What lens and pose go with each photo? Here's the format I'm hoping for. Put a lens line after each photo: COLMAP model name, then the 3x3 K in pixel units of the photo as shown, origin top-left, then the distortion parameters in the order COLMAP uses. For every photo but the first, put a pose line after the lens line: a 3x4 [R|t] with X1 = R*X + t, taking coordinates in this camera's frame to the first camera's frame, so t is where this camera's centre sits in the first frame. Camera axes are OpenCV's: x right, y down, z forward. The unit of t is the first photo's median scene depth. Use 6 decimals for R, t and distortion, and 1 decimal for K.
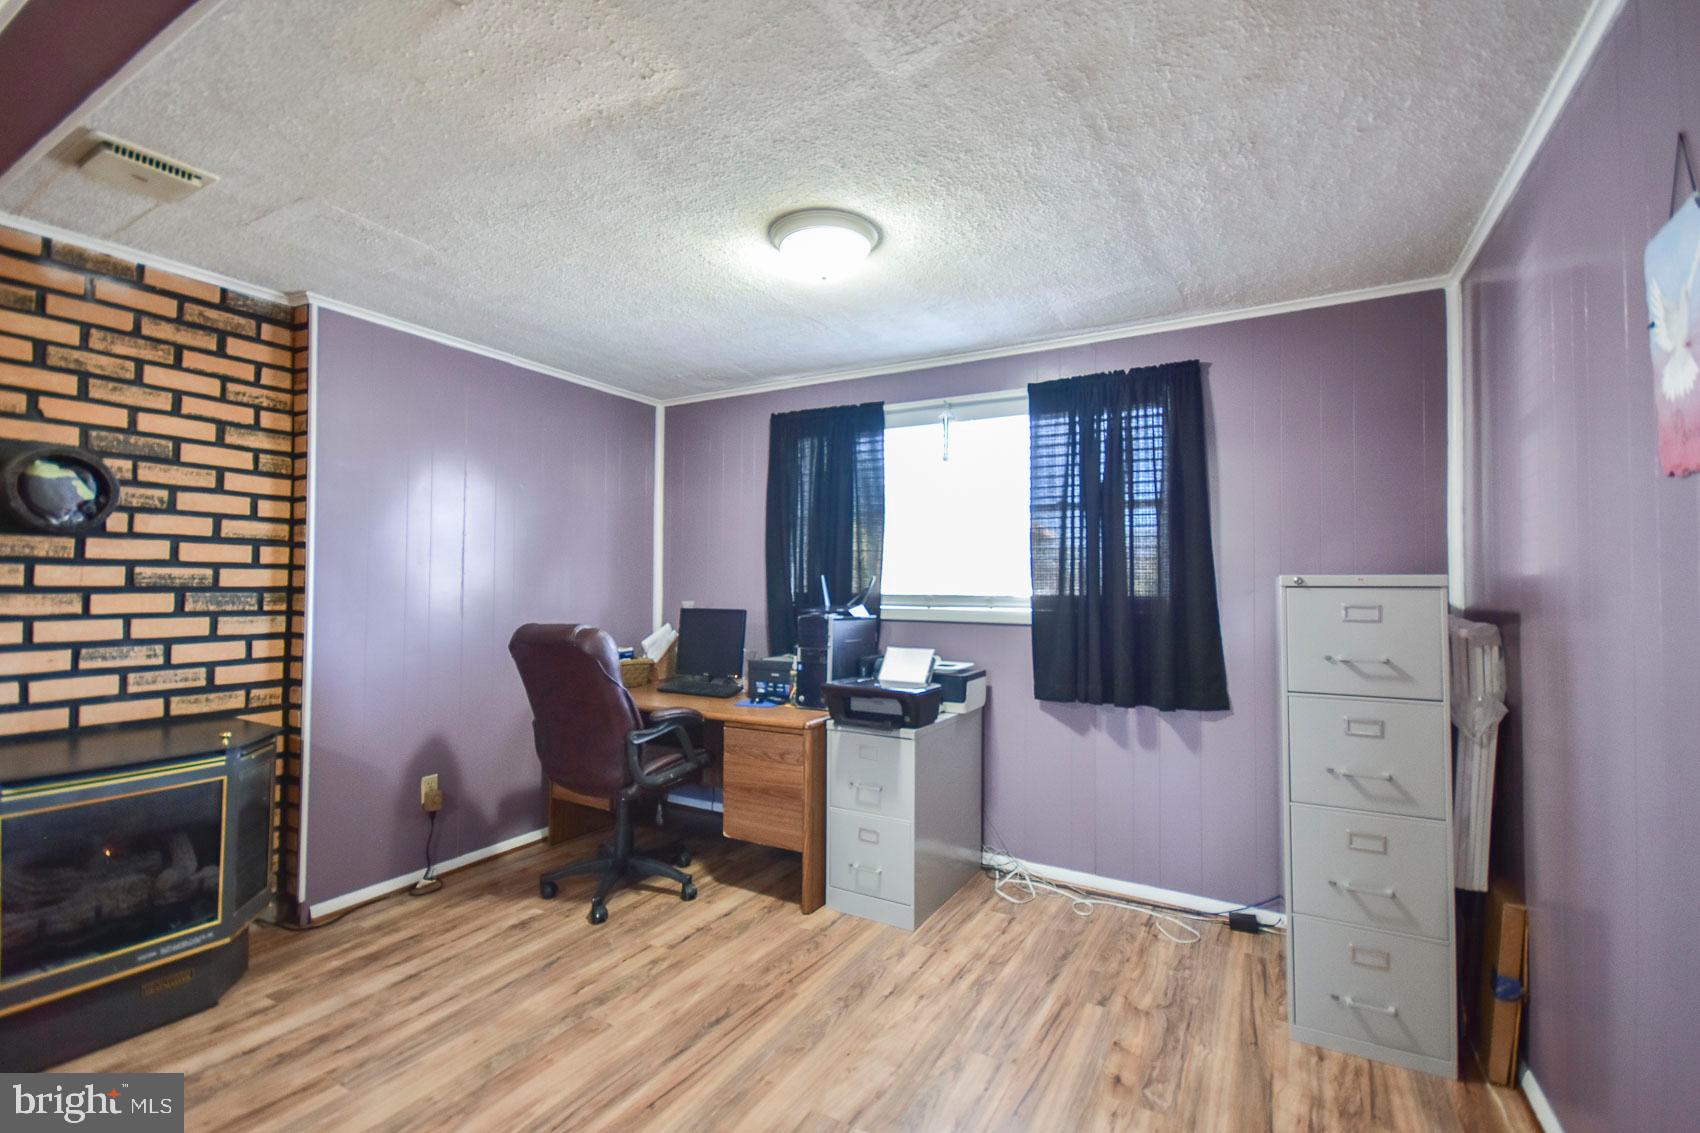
lens RADIAL K [[738.3, 0, 852.4], [0, 738.3, 568.4], [0, 0, 1]] dist [0.017049, -0.008642]
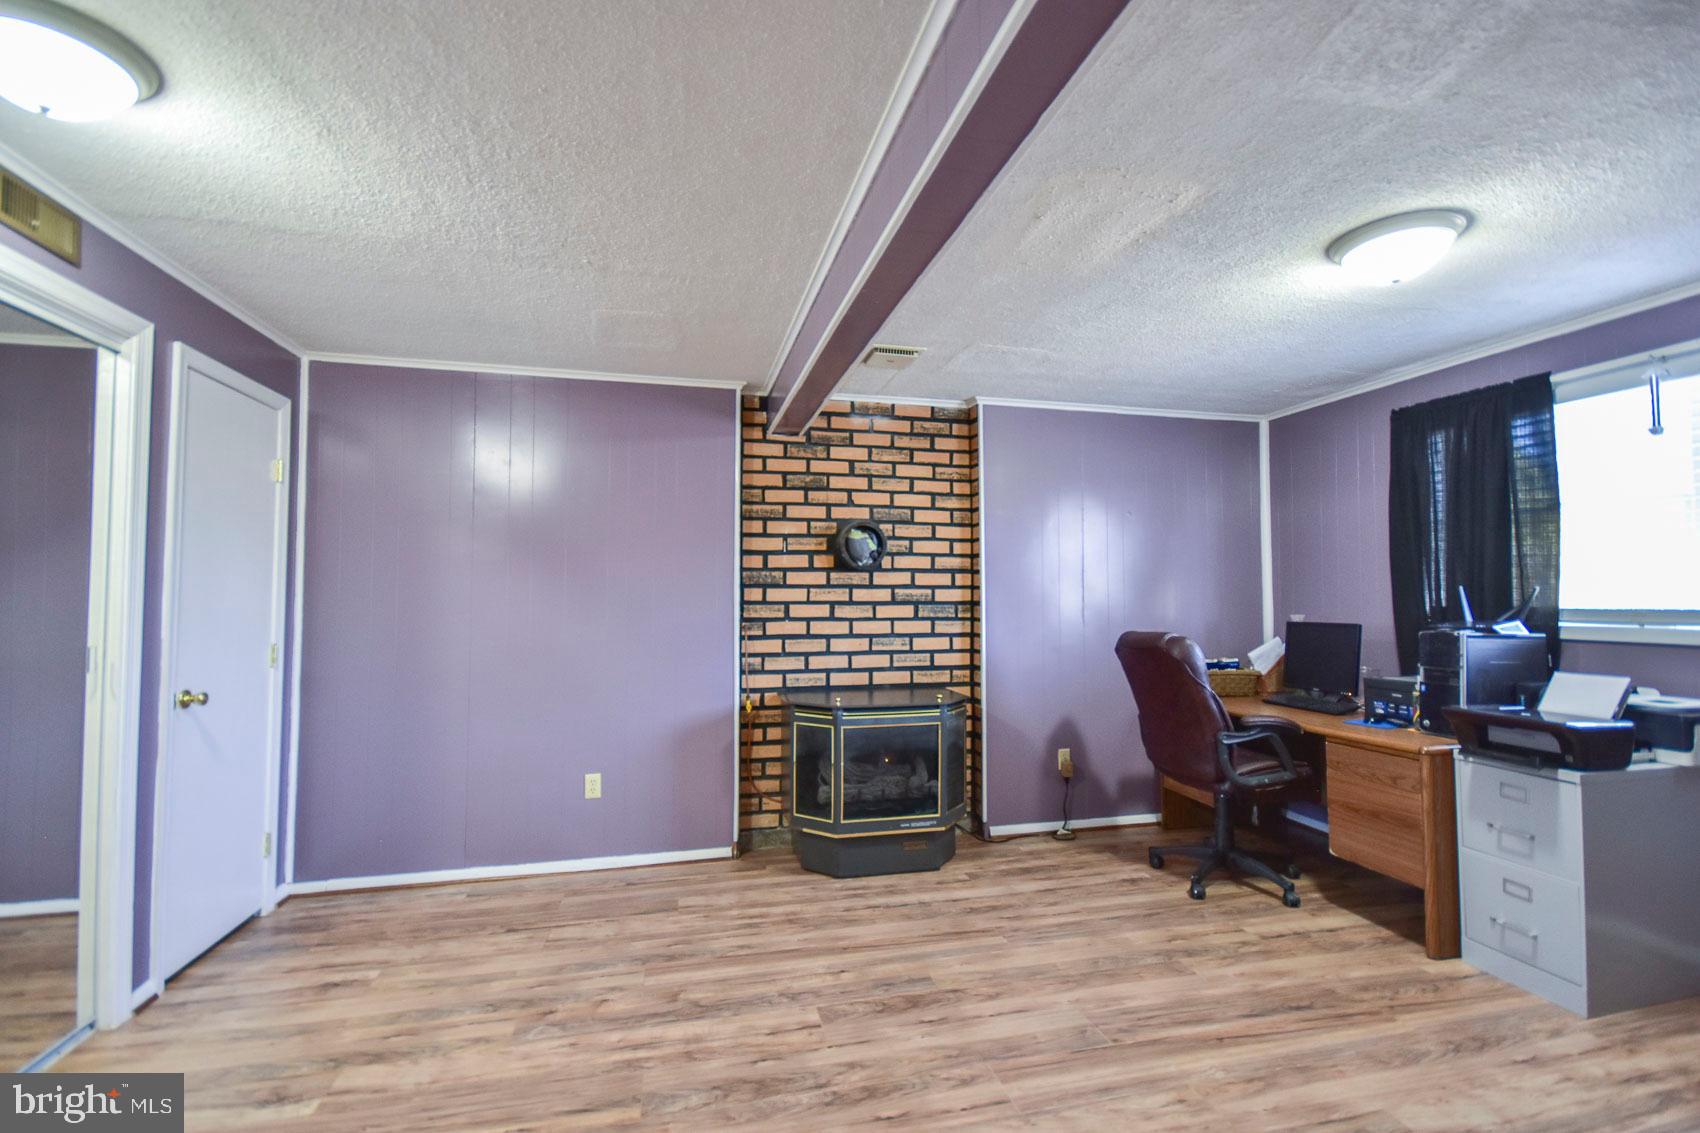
lens RADIAL K [[738.3, 0, 852.4], [0, 738.3, 568.4], [0, 0, 1]] dist [0.017049, -0.008642]
pose [[0.678180, -0.036557, -0.733986, 0.145878], [0.021609, 0.999322, -0.029806, -0.001072], [0.734578, 0.004353, 0.678511, -0.149561]]
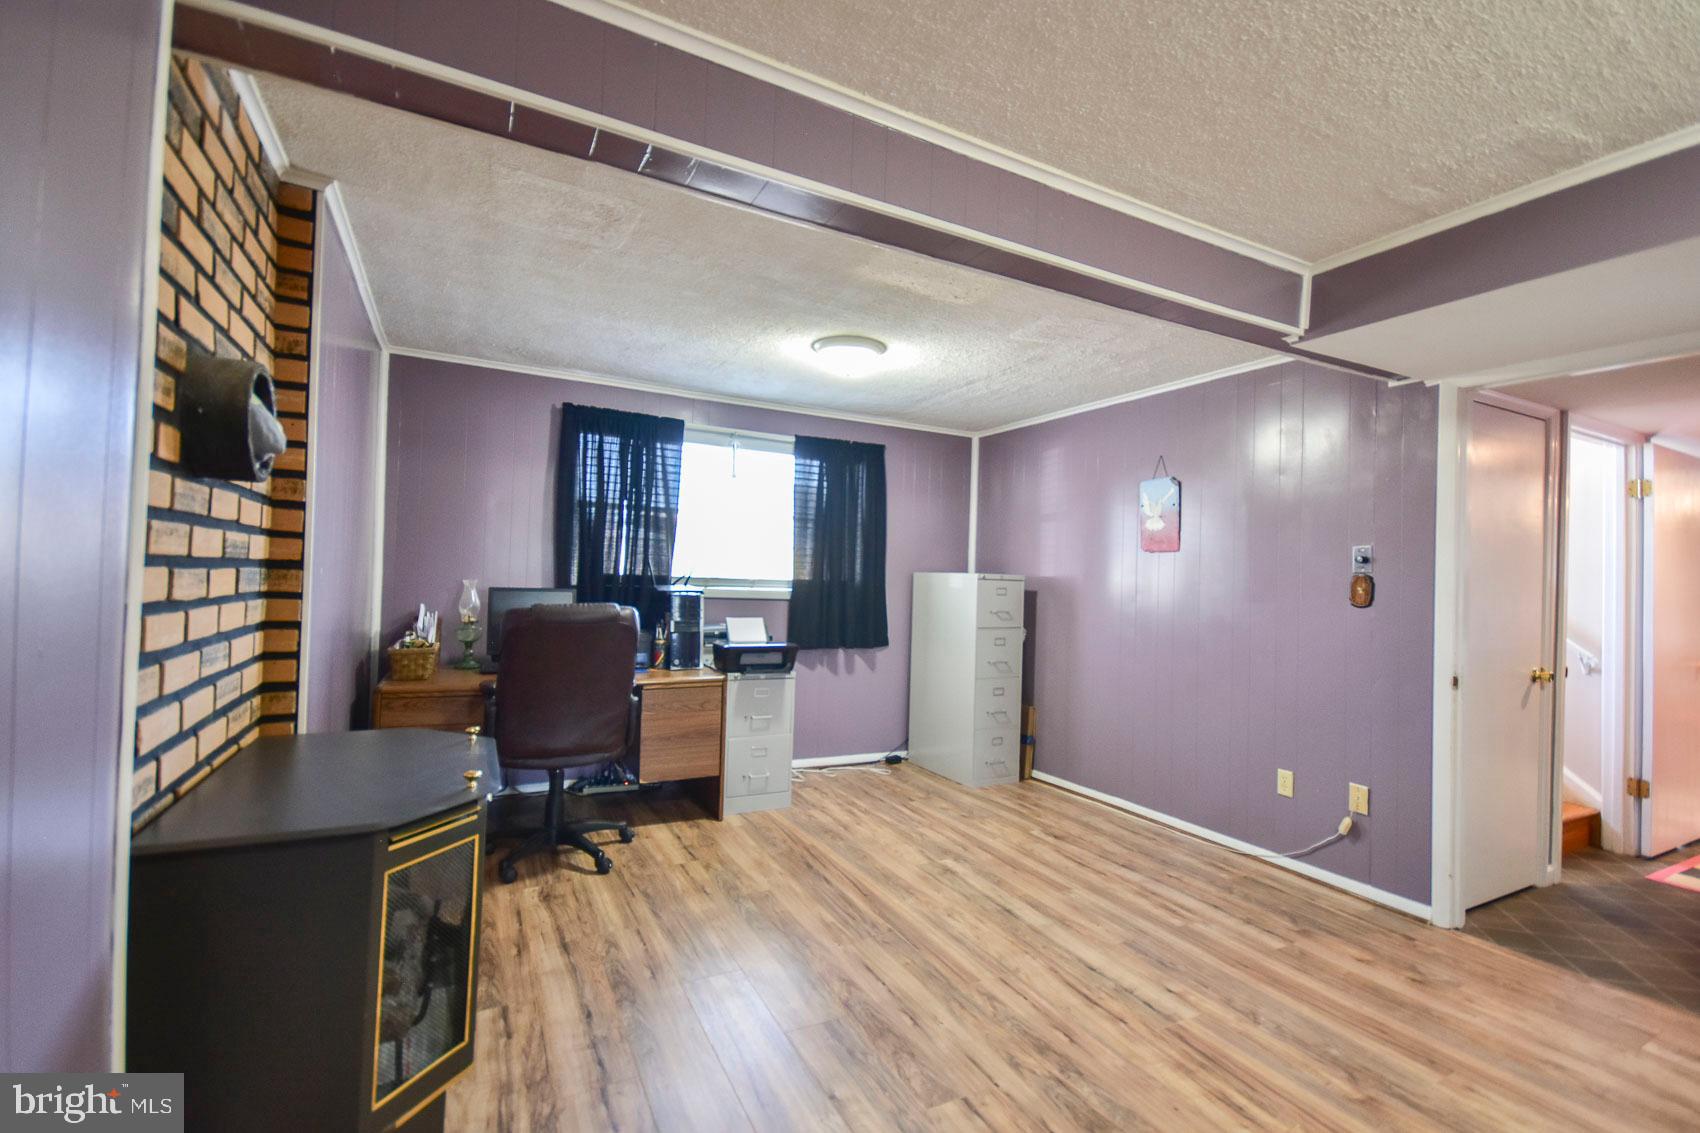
lens RADIAL K [[738.3, 0, 852.4], [0, 738.3, 568.4], [0, 0, 1]] dist [0.017049, -0.008642]
pose [[0.554230, 0.020512, 0.832111, -1.055652], [-0.049578, 0.998735, 0.008402, -0.003467], [-0.830886, -0.045910, 0.554546, 0.099386]]
